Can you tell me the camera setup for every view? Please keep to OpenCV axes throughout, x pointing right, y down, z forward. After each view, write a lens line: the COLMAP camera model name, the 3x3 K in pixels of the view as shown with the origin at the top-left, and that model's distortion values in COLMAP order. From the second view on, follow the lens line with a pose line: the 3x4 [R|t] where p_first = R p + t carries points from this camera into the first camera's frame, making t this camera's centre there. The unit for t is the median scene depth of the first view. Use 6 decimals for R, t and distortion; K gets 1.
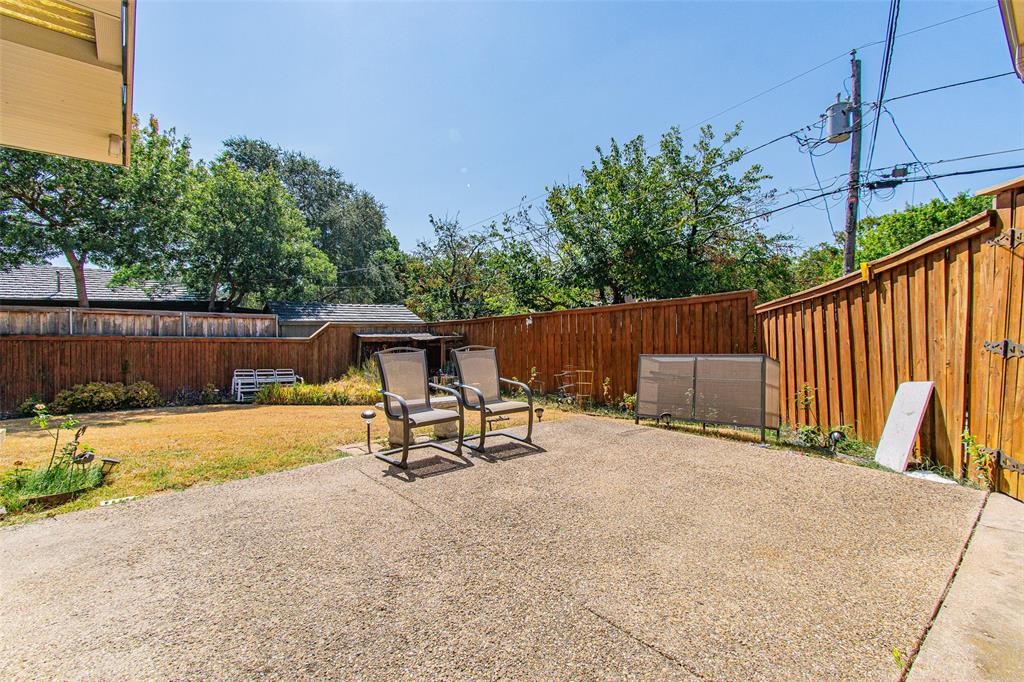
lens RADIAL K [[458.8, 0, 513.2], [0, 458.8, 321.0], [0, 0, 1]] dist [0.001253, -0.000320]
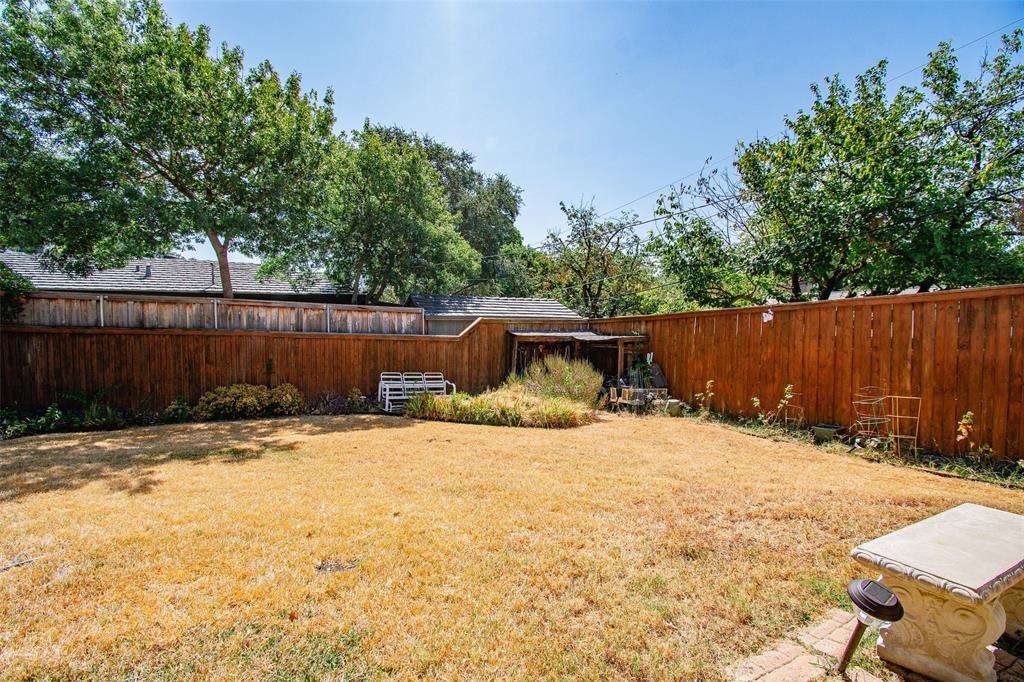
lens RADIAL K [[451.1, 0, 512.0], [0, 451.1, 341.0], [0, 0, 1]] dist [-0.002476, -0.000280]
pose [[0.973485, 0.016920, -0.228124, -0.161441], [-0.006356, 0.998876, 0.046964, 0.006664], [0.228662, -0.044269, 0.972499, 0.219439]]
